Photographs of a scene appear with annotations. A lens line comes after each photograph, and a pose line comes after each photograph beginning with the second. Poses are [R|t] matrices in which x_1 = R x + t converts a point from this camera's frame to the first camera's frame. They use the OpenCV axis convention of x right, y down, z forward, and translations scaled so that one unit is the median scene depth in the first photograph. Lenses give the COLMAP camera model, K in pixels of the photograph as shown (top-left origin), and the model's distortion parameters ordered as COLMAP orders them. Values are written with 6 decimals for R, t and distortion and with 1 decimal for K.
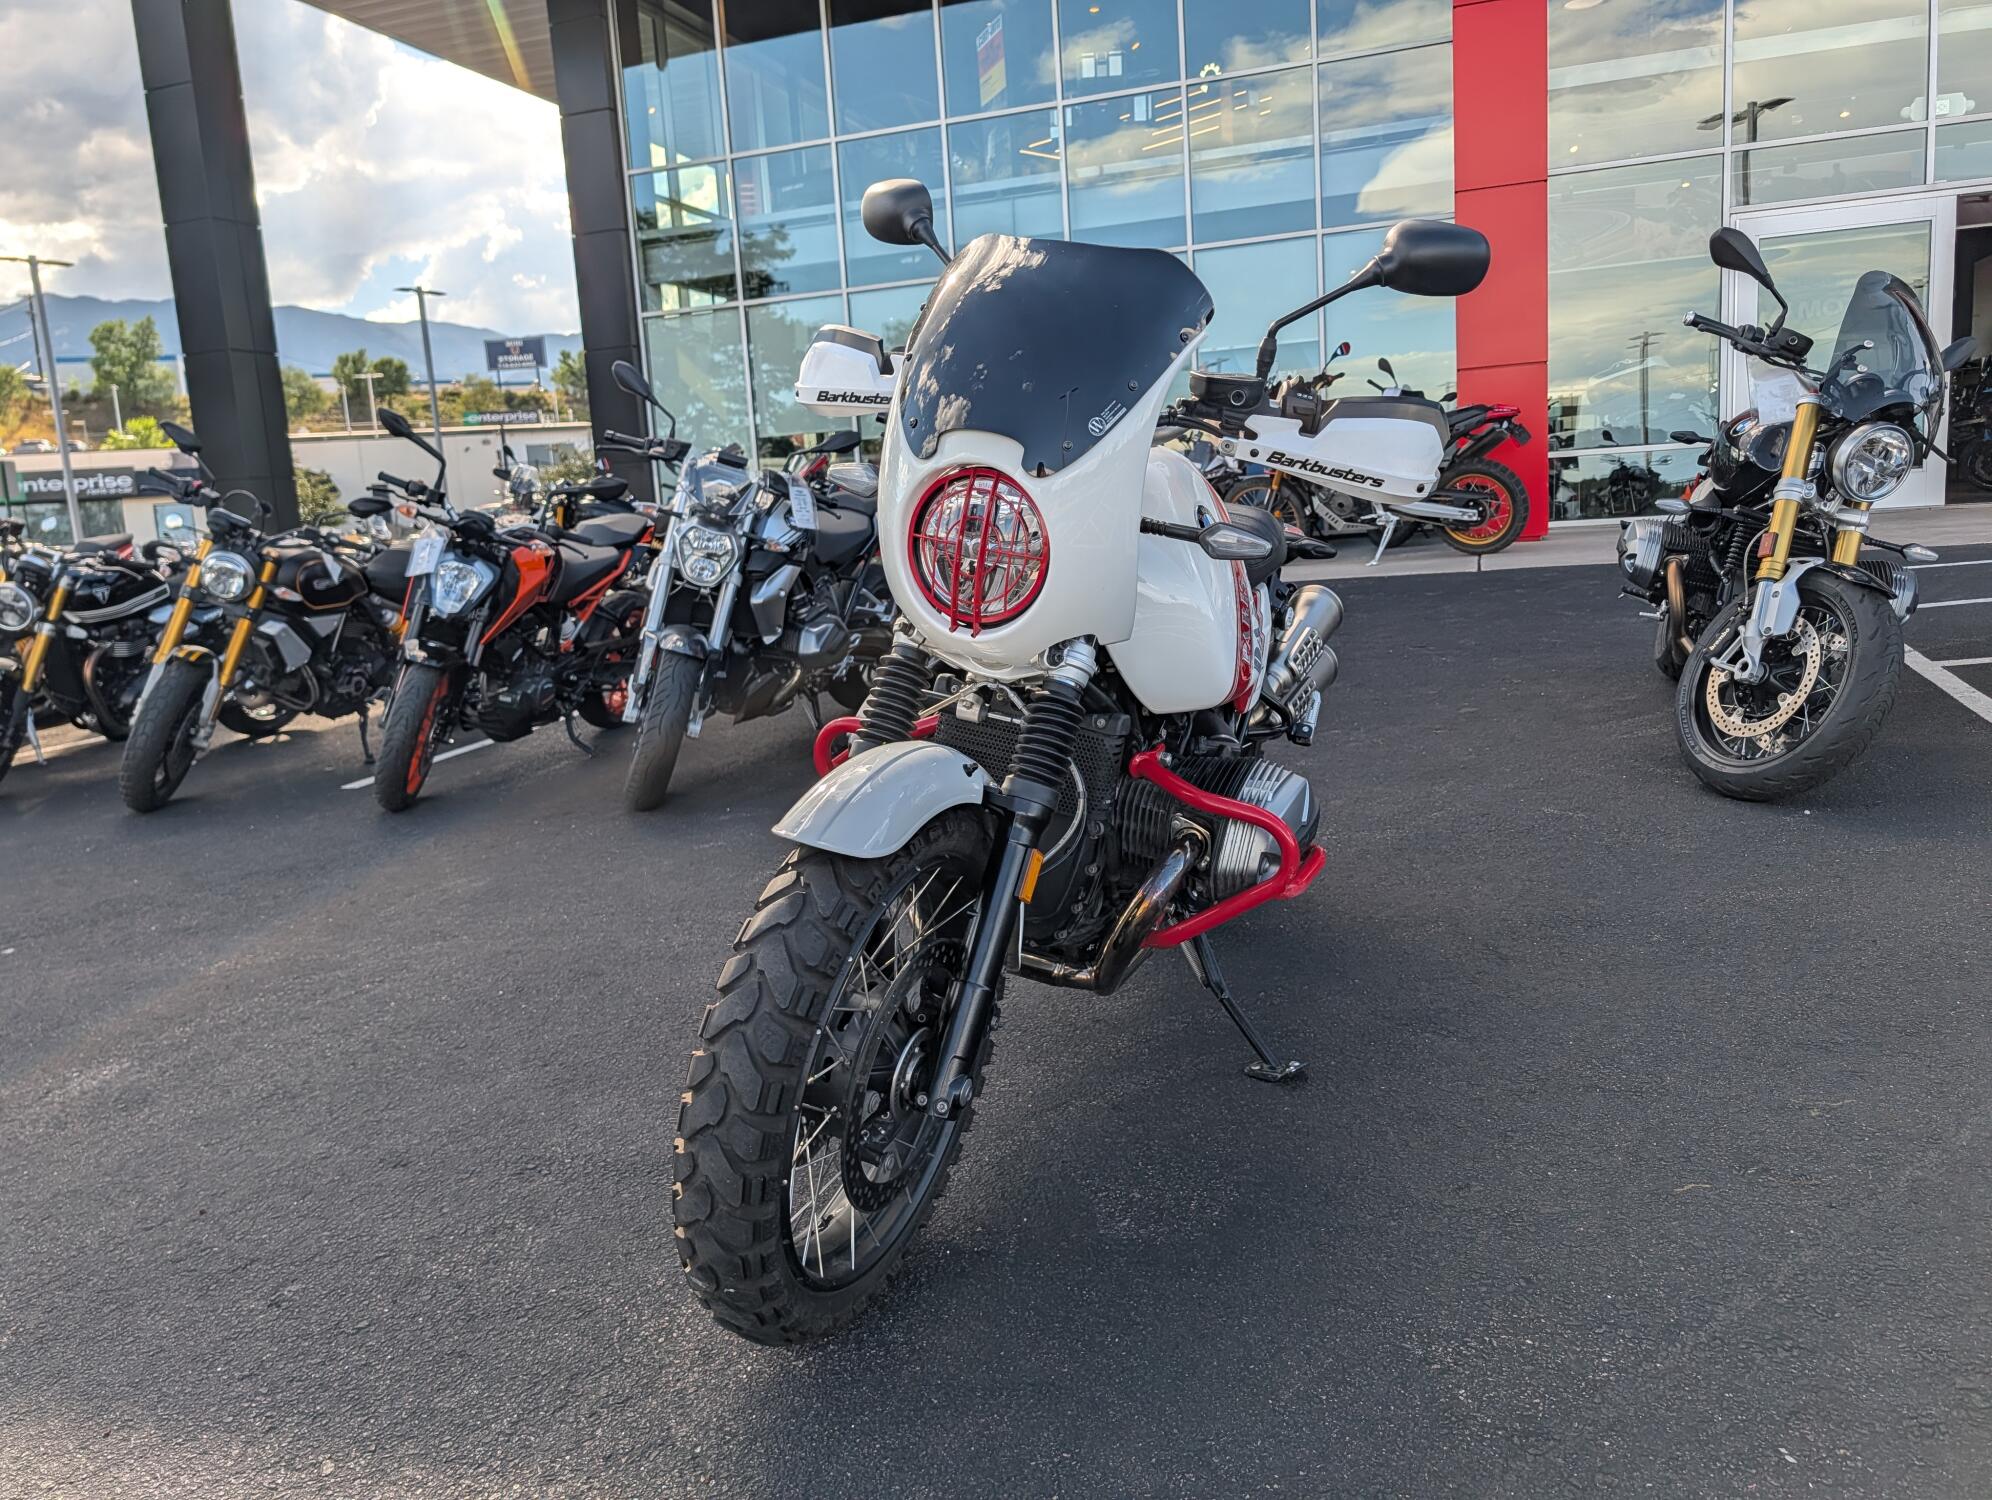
lens RADIAL K [[1472.4, 0, 1006.9], [0, 1472.4, 743.6], [0, 0, 1]] dist [0.005559, -0.006941]
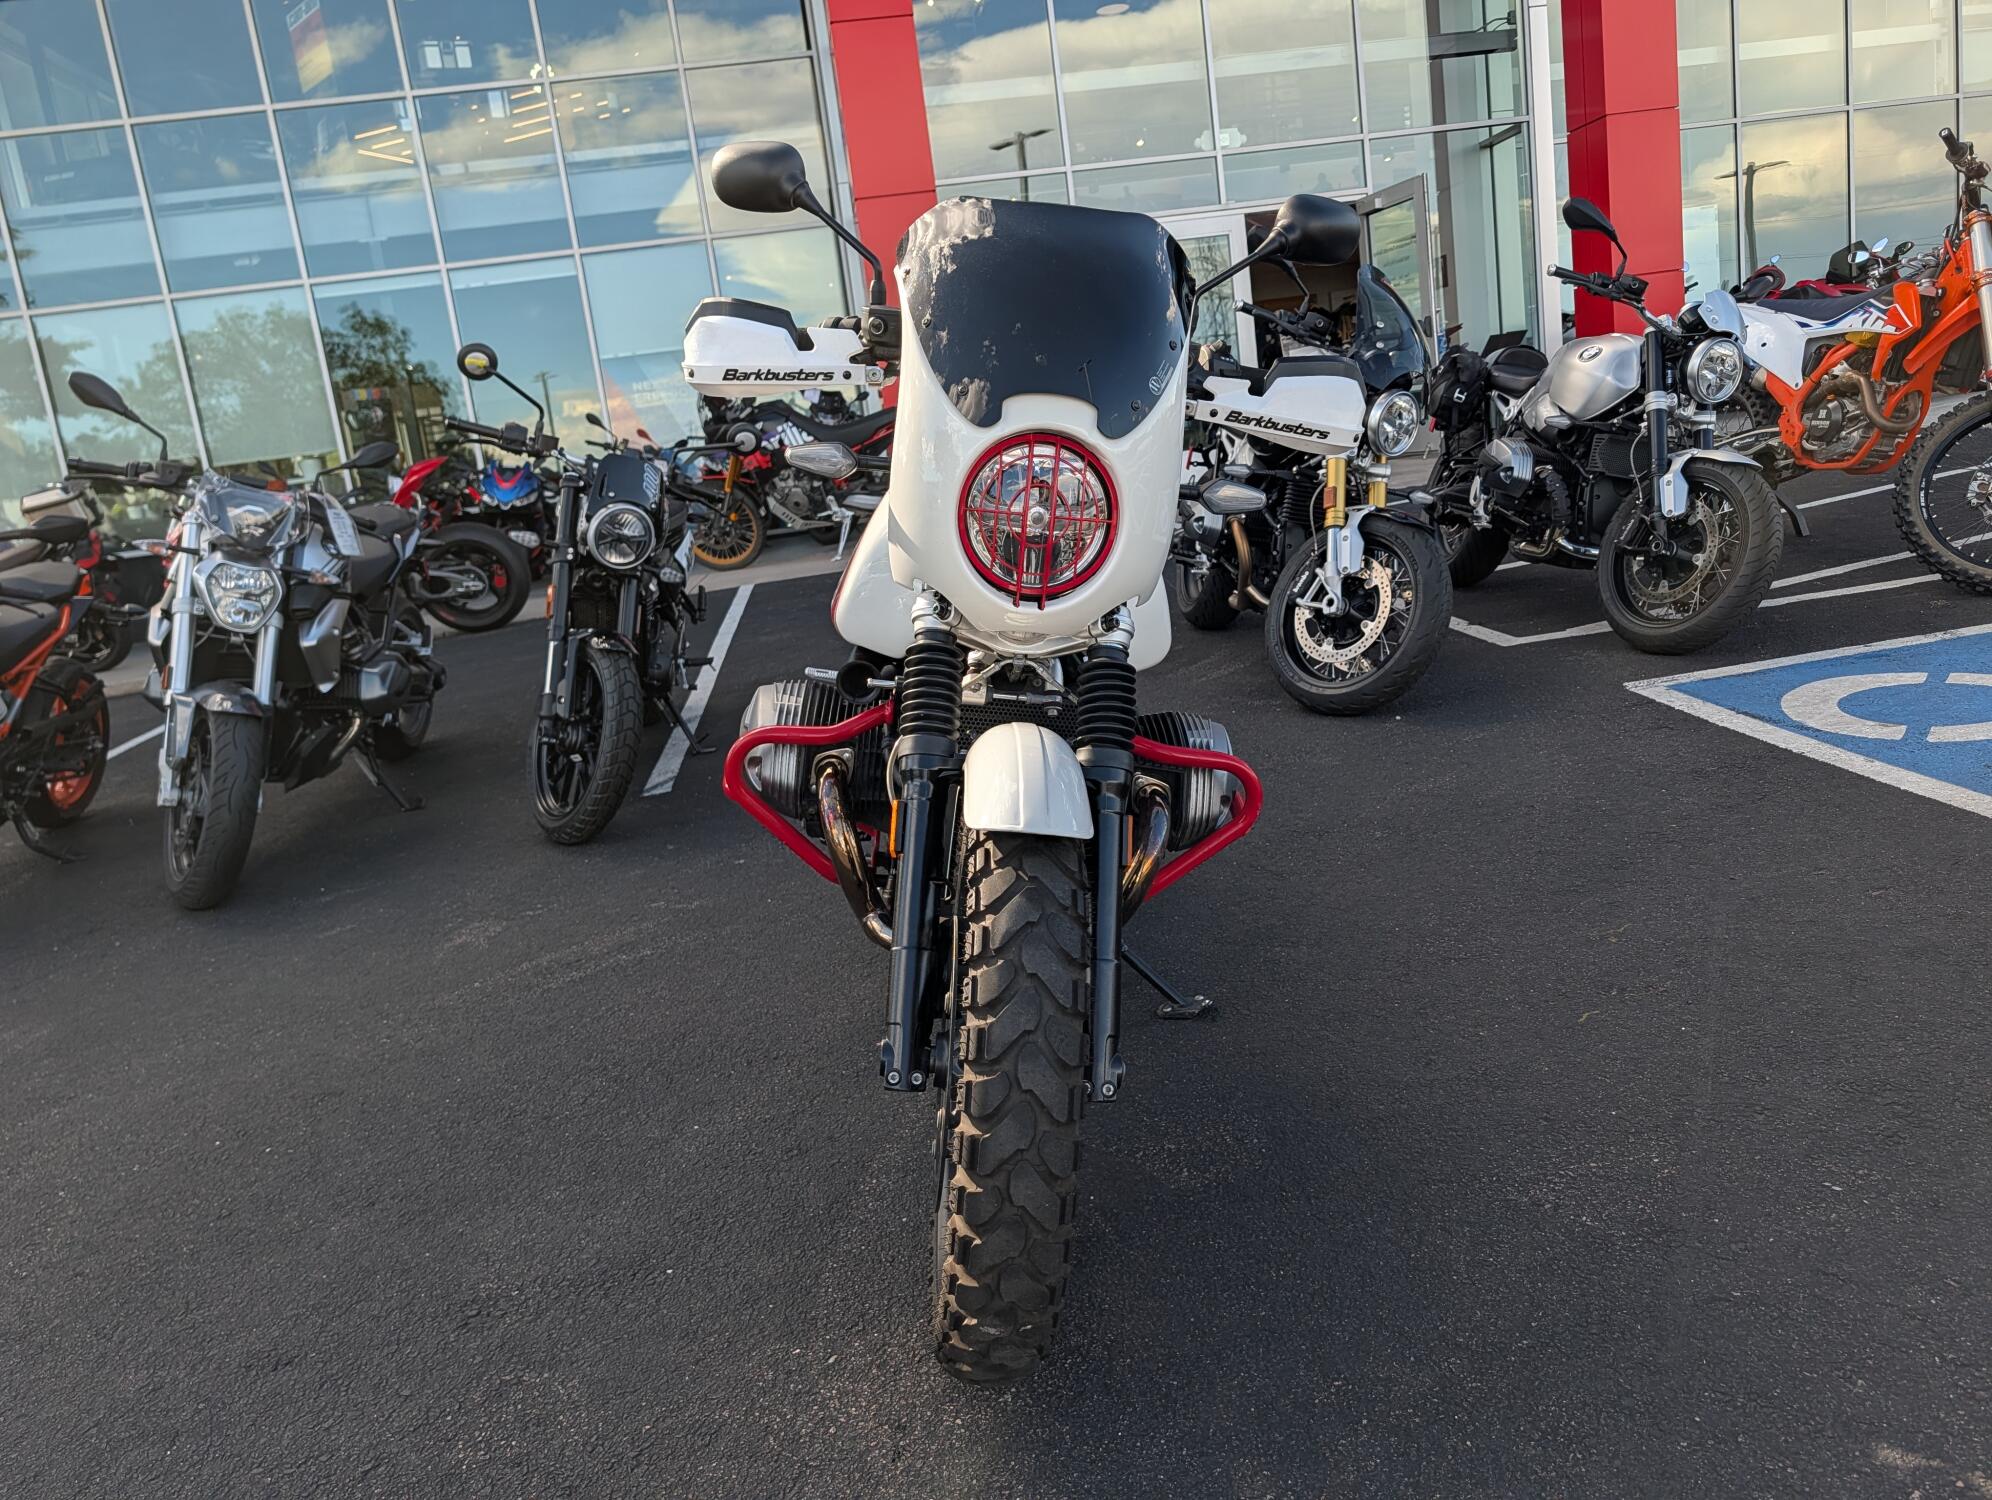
lens RADIAL K [[1453.6, 0, 996.0], [0, 1453.6, 750.0], [0, 0, 1]] dist [0.026248, -0.038137]
pose [[0.888701, -0.137216, 0.437472, -0.248144], [0.138476, 0.989935, 0.029193, -0.006573], [-0.437075, 0.034636, 0.898758, 0.079931]]
